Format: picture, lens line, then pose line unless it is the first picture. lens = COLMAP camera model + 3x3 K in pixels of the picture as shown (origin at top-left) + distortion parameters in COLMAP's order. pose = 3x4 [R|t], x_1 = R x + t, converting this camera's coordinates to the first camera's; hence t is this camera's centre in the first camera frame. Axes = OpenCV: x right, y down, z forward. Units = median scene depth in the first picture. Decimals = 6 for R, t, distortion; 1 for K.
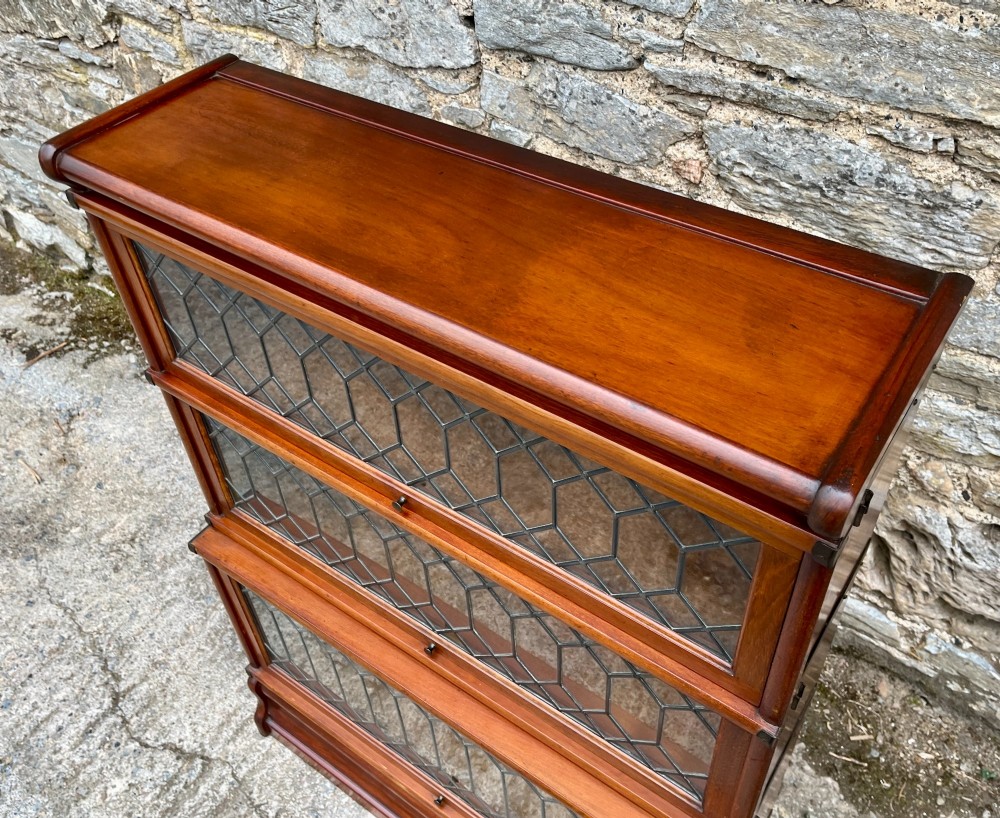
lens RADIAL K [[898.7, 0, 504.5], [0, 898.7, 376.5], [0, 0, 1]] dist [0.057970, -0.065875]
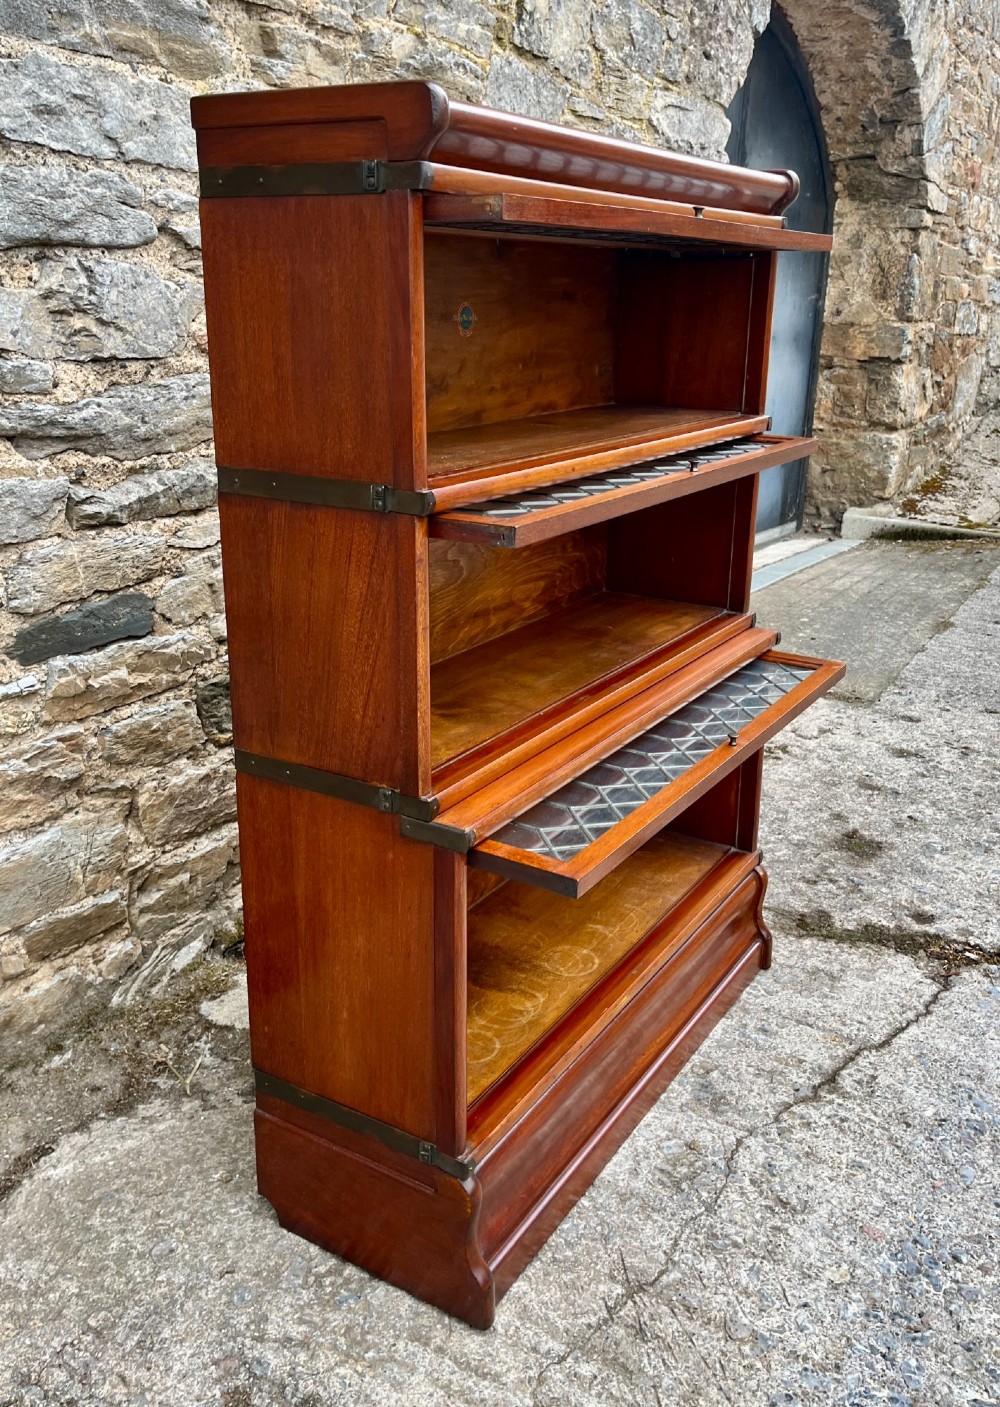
lens RADIAL K [[1227.3, 0, 510.7], [0, 1227.3, 662.0], [0, 0, 1]] dist [0.038118, -0.019647]
pose [[-0.068041, -0.248307, 0.966289, -1.142899], [0.670161, 0.706122, 0.228642, -0.071170], [-0.739091, 0.663126, 0.118360, 0.804409]]
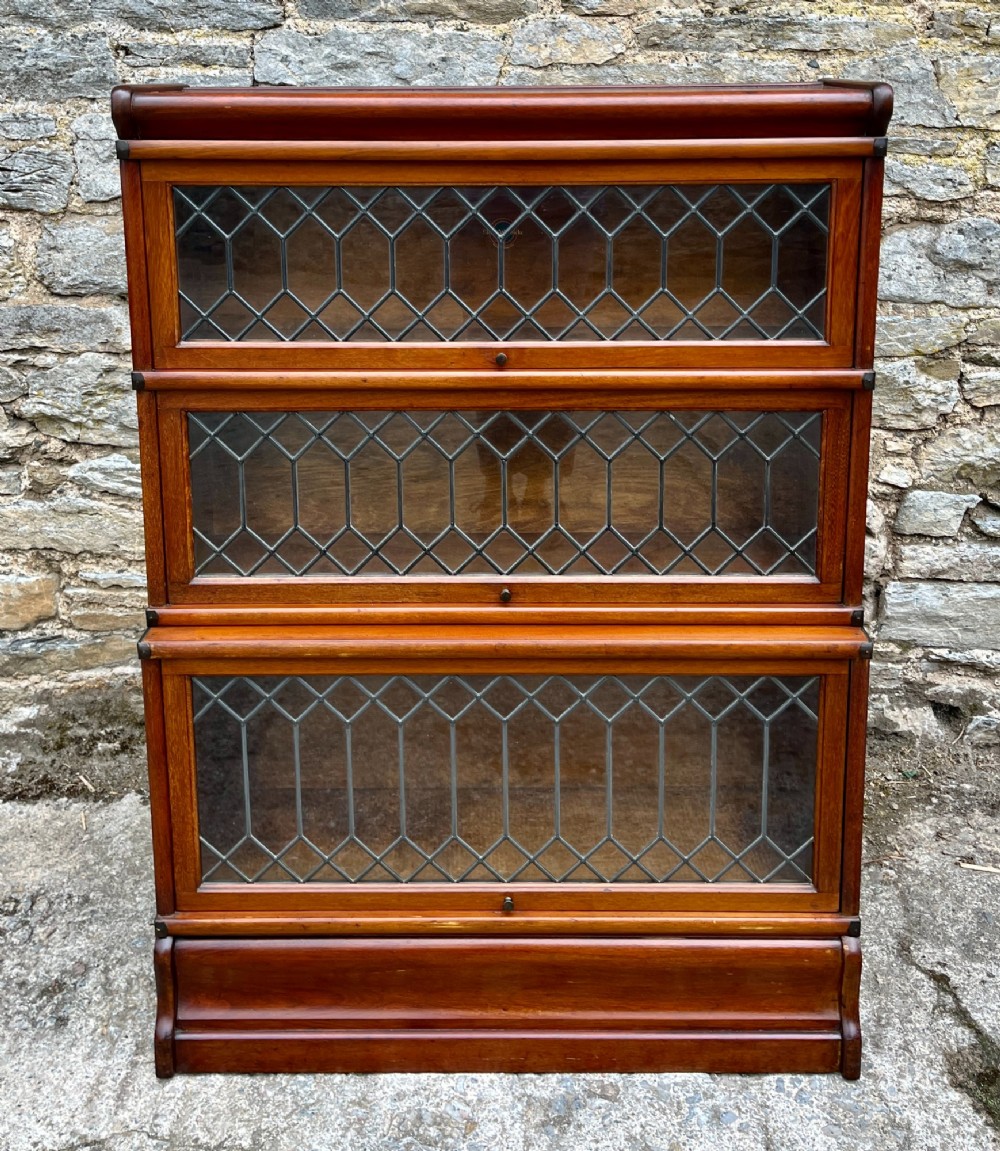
lens RADIAL K [[1241.6, 0, 499.3], [0, 1241.6, 313.7], [0, 0, 1]] dist [0.021037, 0.000000]
pose [[0.819783, -0.066069, 0.568851, -0.692061], [0.365174, 0.825480, -0.430384, 0.529806], [-0.441140, 0.560551, 0.700841, -0.052397]]
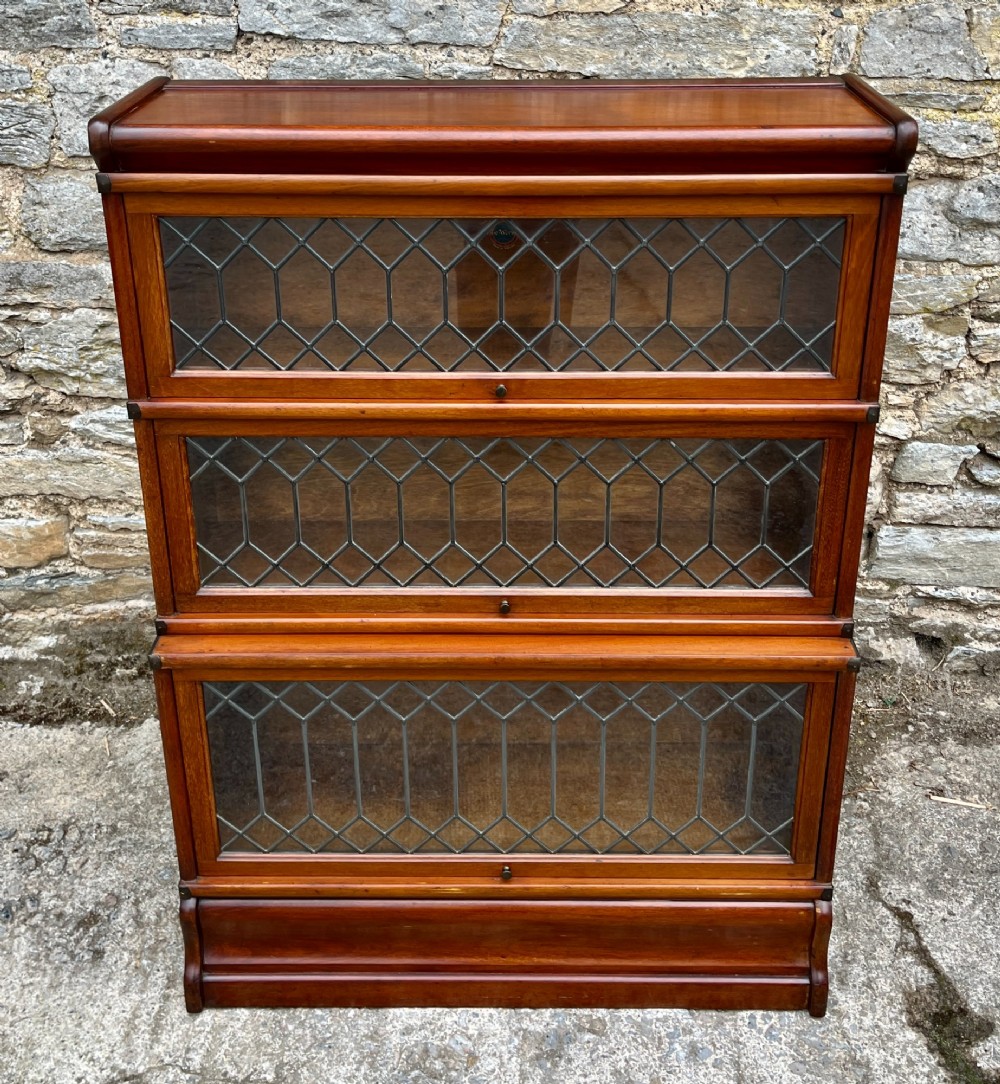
lens RADIAL K [[1249.2, 0, 501.0], [0, 1249.2, 371.3], [0, 0, 1]] dist [0.028612, 0.000000]
pose [[0.820614, -0.179983, 0.542401, -0.657523], [0.362572, 0.897604, -0.250697, 0.353001], [-0.441740, 0.402385, 0.801843, -0.139228]]
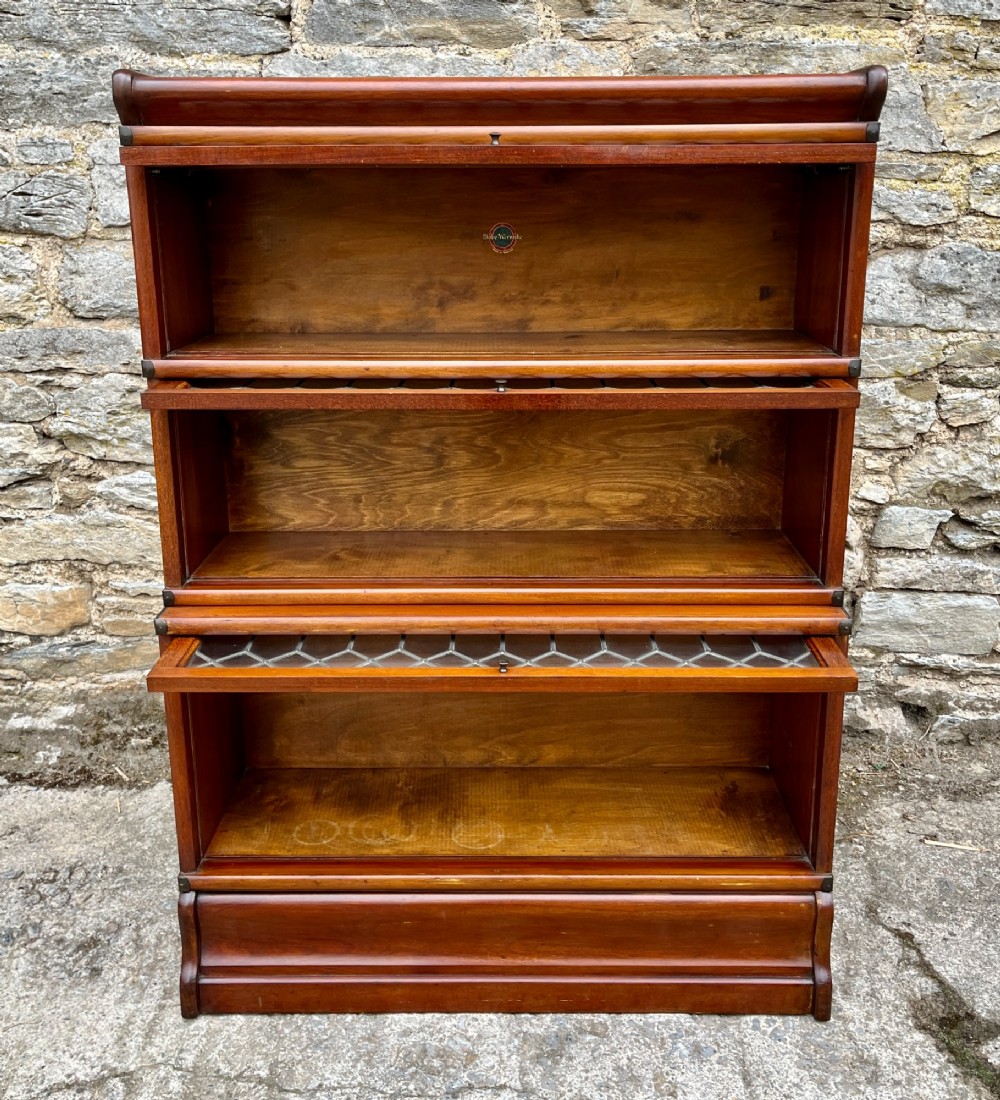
lens RADIAL K [[1122.8, 0, 506.6], [0, 1122.8, 490.3], [0, 0, 1]] dist [0.028463, 0.000000]
pose [[0.820879, -0.108165, 0.560765, -0.653724], [0.363833, 0.855900, -0.367506, 0.581127], [-0.440208, 0.505703, 0.741944, 0.037762]]
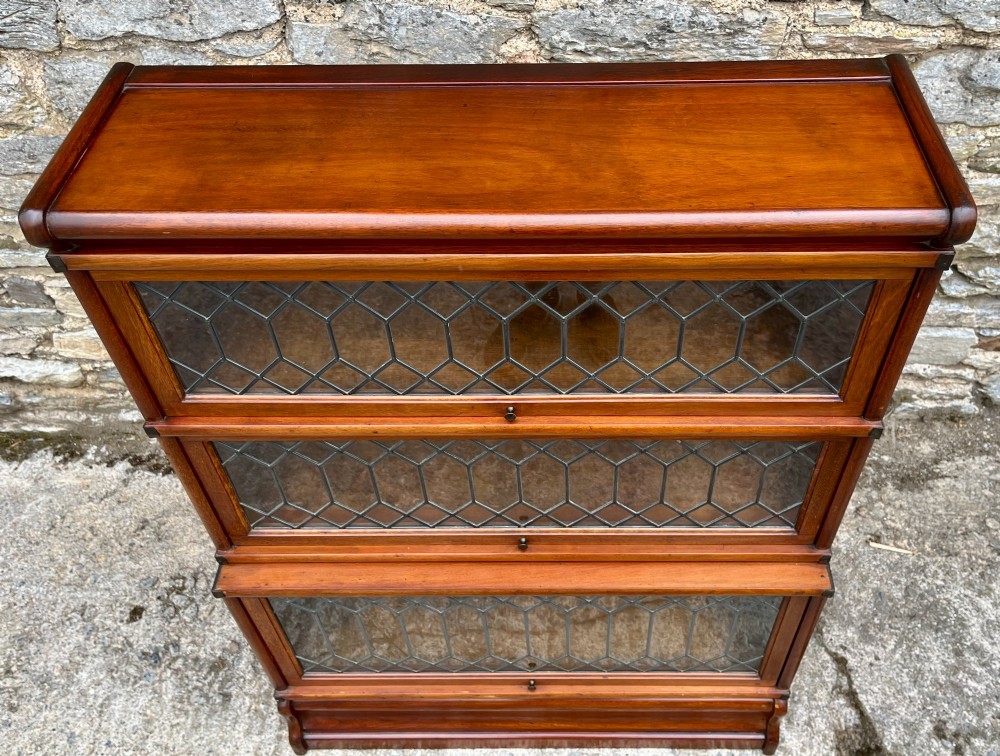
lens RADIAL K [[893.6, 0, 550.9], [0, 893.6, 324.6], [0, 0, 1]] dist [0.056127, -0.050548]
pose [[0.819761, -0.389068, 0.420259, -0.349554], [0.373105, 0.919532, 0.123504, -0.051838], [-0.434493, 0.055557, 0.898960, 0.005028]]
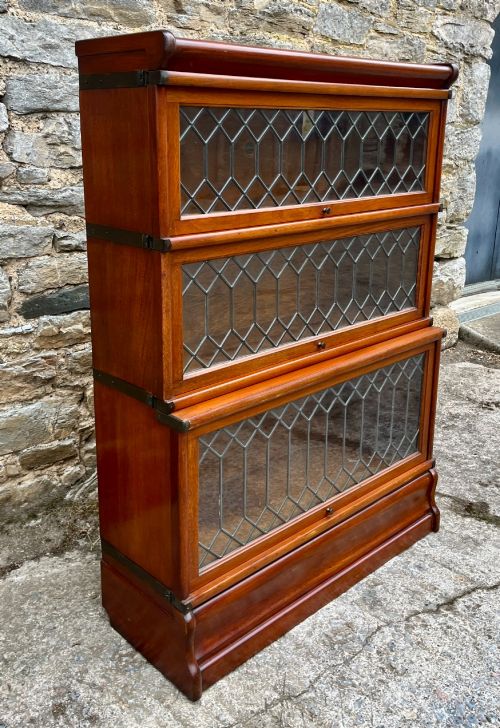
lens RADIAL K [[704.7, 0, 234.5], [0, 704.7, 301.0], [0, 0, 1]] dist [0.029628, 0.000000]
pose [[0.201313, -0.195253, 0.959869, -1.177536], [0.652667, 0.757449, 0.017193, 0.095187], [-0.730410, 0.623014, 0.279920, 0.606799]]
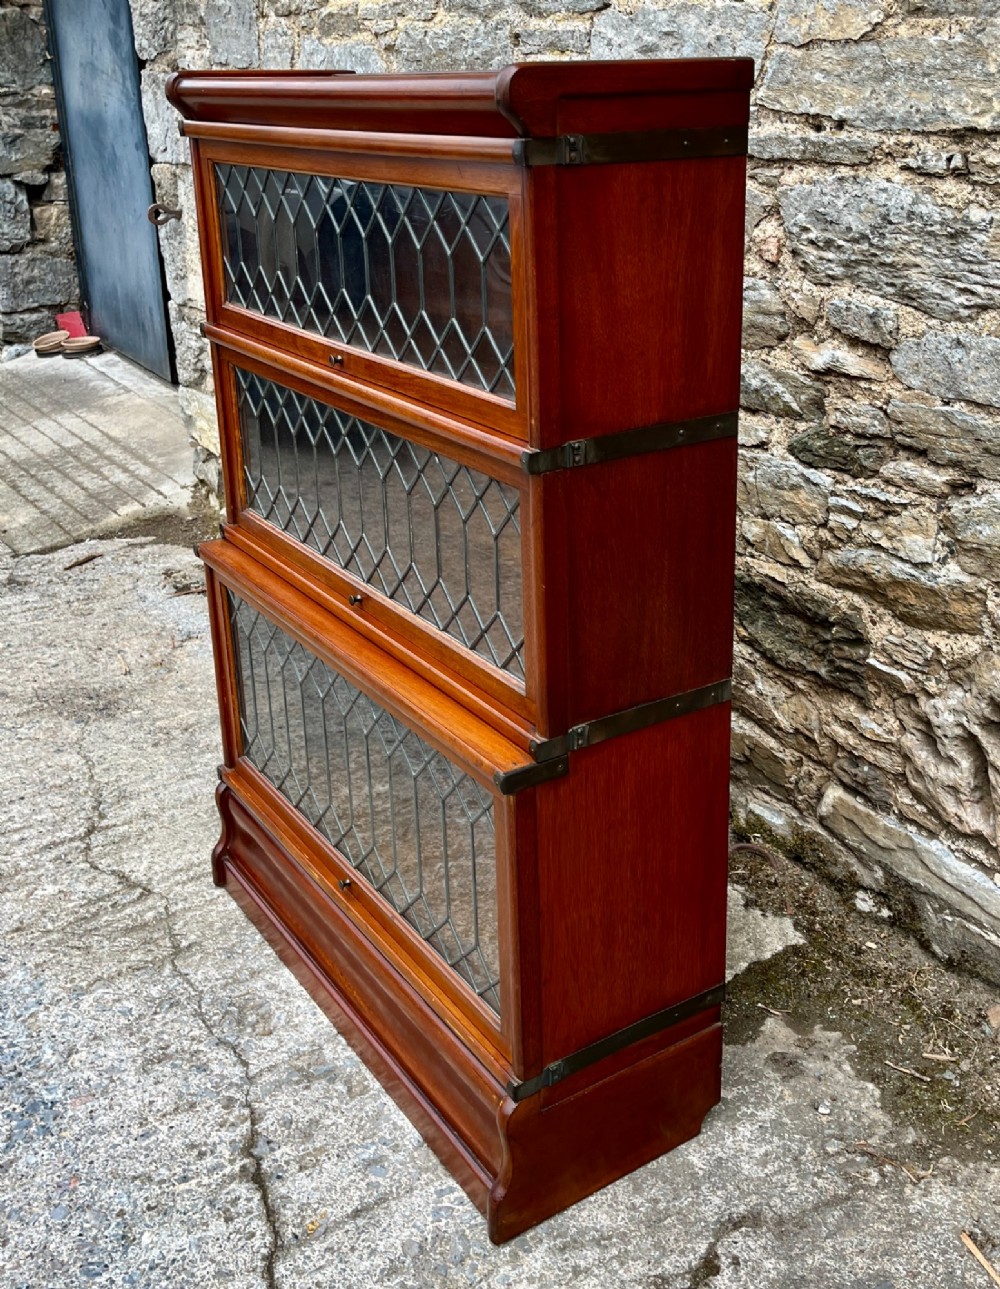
lens RADIAL K [[1356.5, 0, 578.6], [0, 1356.5, 559.1], [0, 0, 1]] dist [0.032952, 0.000000]
pose [[0.936939, 0.149400, -0.315950, 0.501775], [-0.260716, 0.900828, -0.347182, 0.601817], [0.232748, 0.407661, 0.882973, -0.185168]]
